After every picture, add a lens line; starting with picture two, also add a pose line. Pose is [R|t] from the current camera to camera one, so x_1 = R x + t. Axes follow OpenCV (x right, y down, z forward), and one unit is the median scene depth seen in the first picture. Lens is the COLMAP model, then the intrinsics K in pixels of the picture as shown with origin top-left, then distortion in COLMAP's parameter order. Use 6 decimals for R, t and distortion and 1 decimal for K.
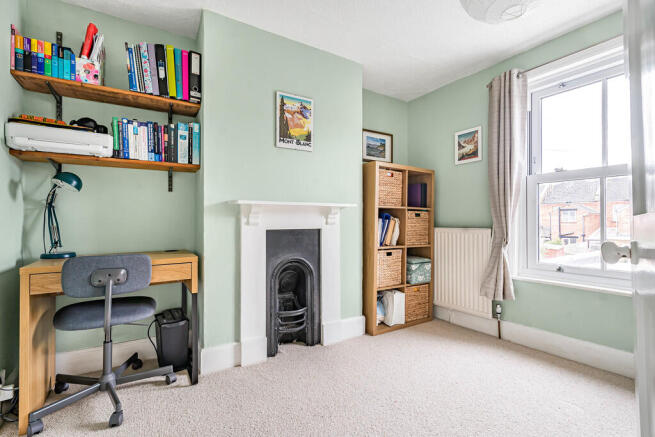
lens RADIAL K [[303.2, 0, 327.5], [0, 303.2, 218.5], [0, 0, 1]] dist [-0.000937, -0.000065]
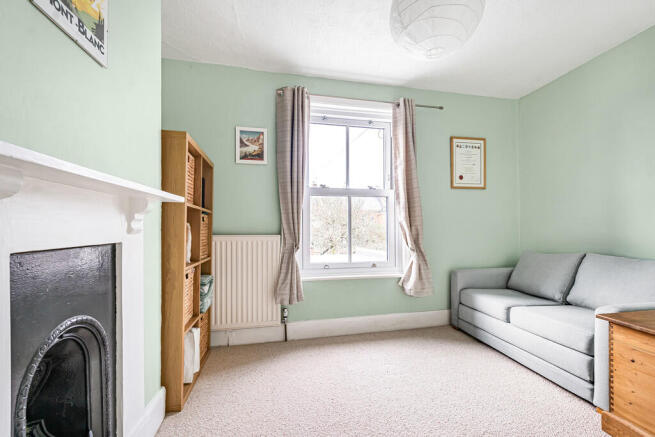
lens RADIAL K [[295.8, 0, 325.8], [0, 295.8, 227.9], [0, 0, 1]] dist [0.002049, 0.000507]
pose [[0.333981, 0.002873, 0.942575, -0.338738], [-0.011395, 0.999935, 0.000989, 0.006974], [-0.942511, -0.011071, 0.333992, 0.538822]]
